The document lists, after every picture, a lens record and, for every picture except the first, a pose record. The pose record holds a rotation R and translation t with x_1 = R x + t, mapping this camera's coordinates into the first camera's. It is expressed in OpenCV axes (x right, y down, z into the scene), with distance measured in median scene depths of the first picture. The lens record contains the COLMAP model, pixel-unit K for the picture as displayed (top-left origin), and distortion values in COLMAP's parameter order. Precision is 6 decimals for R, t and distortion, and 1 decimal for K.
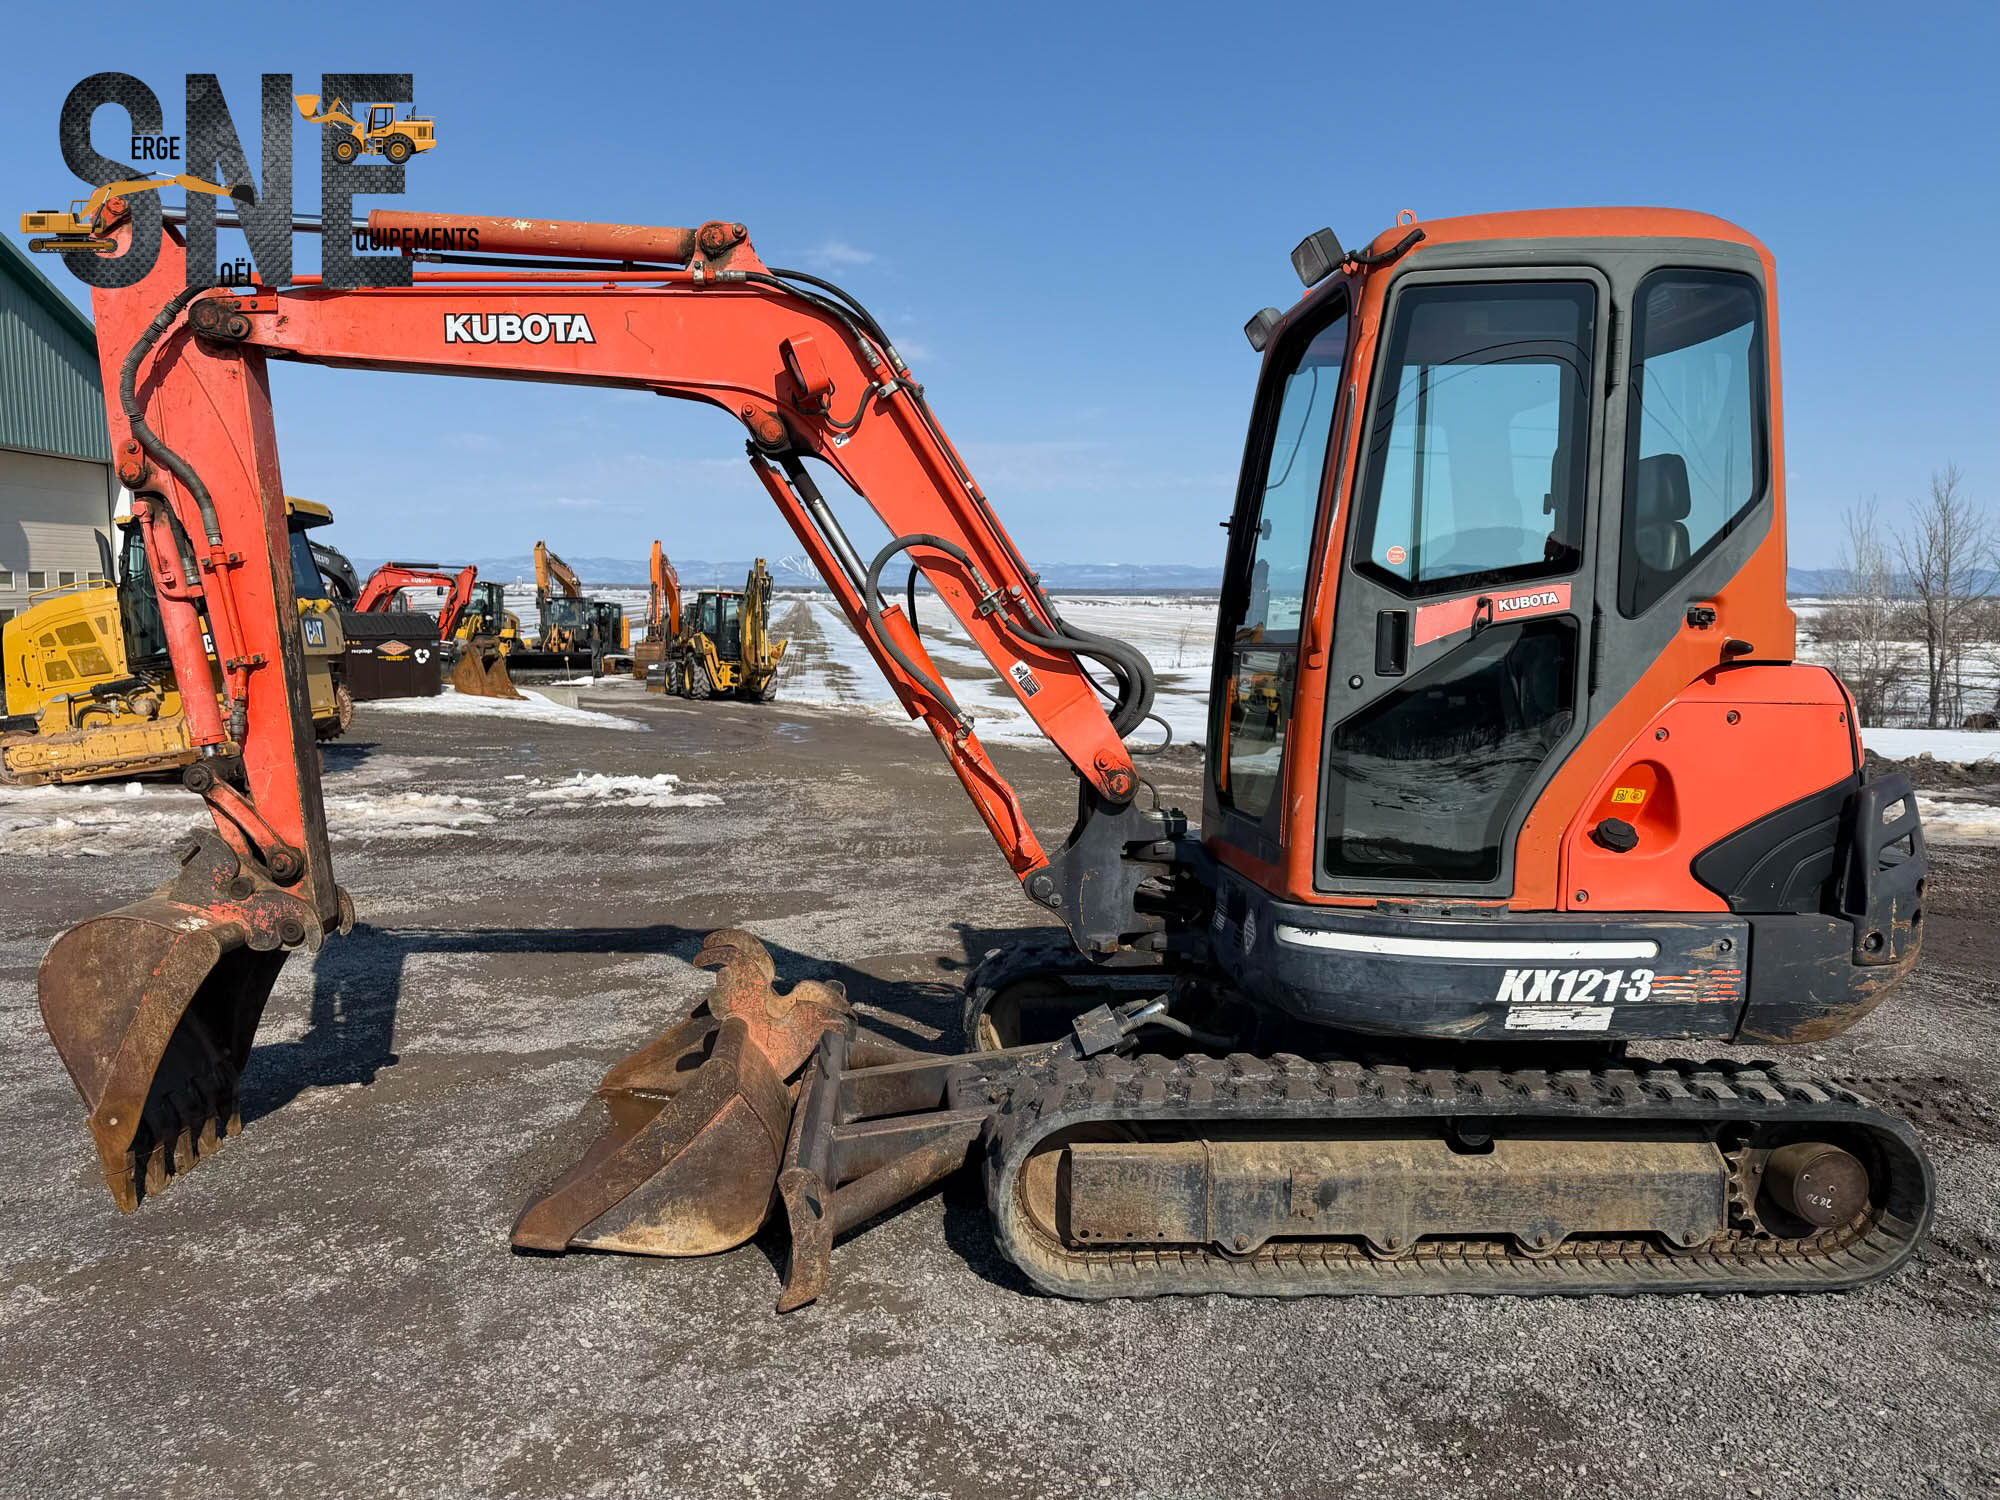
lens RADIAL K [[1422.0, 0, 1000.0], [0, 1422.0, 750.0], [0, 0, 1]] dist [0.084689, -0.116426]
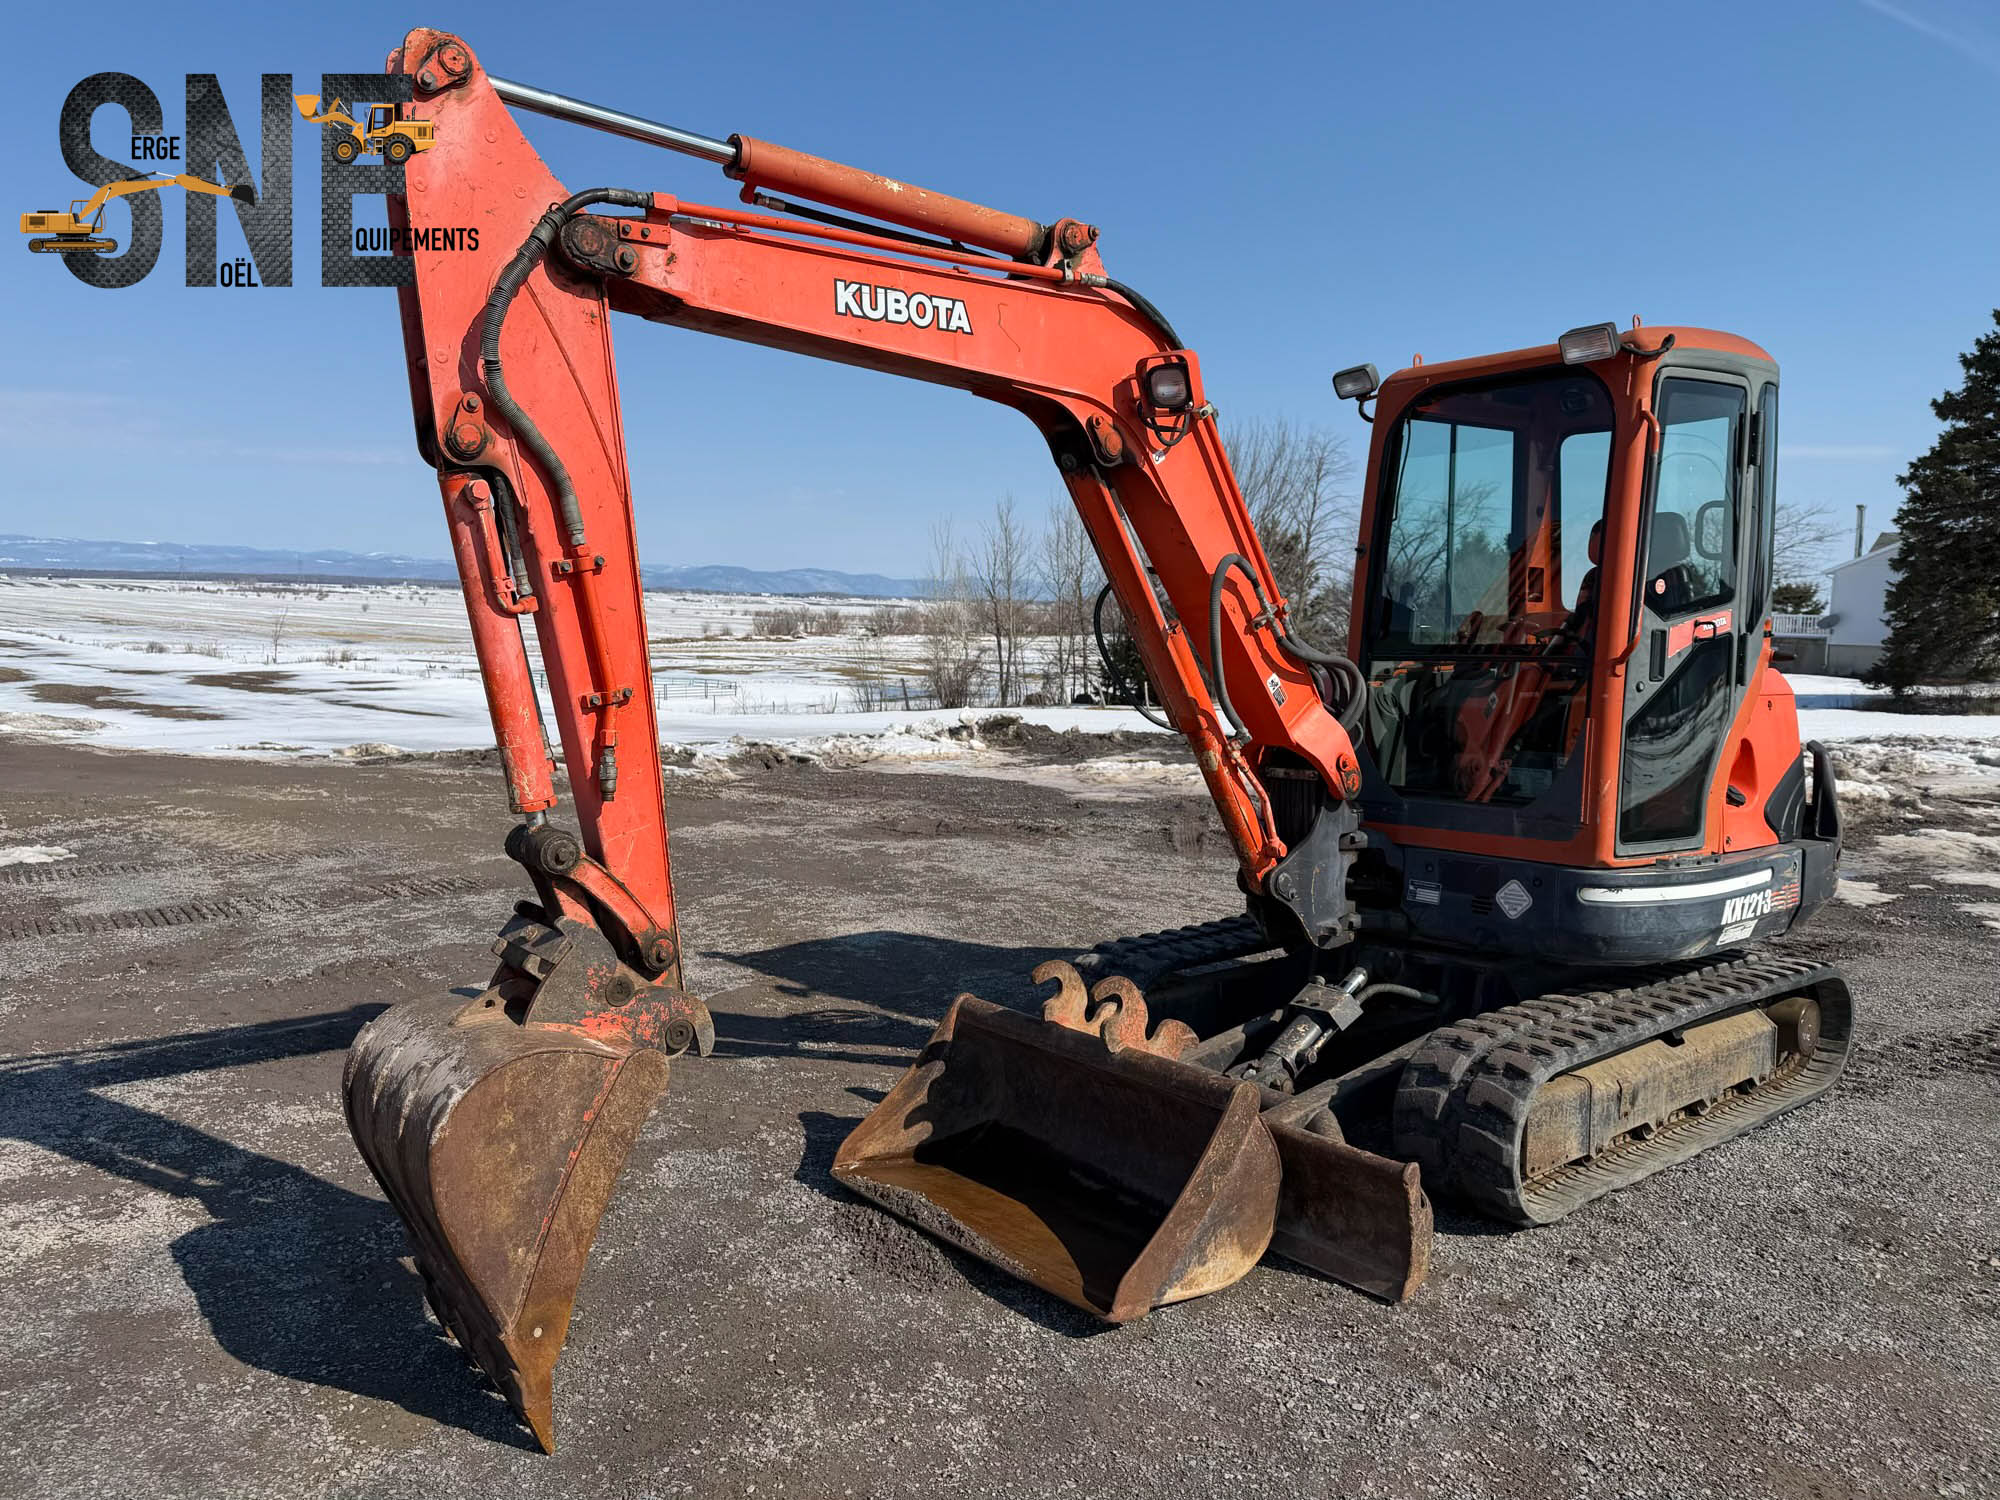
lens RADIAL K [[1410.3, 0, 1004.1], [0, 1410.3, 754.1], [0, 0, 1]] dist [0.093650, -0.112954]
pose [[0.806057, -0.051812, 0.589566, -0.821800], [0.046744, 0.998622, 0.023852, -0.039822], [-0.589989, 0.008333, 0.807368, 0.271233]]
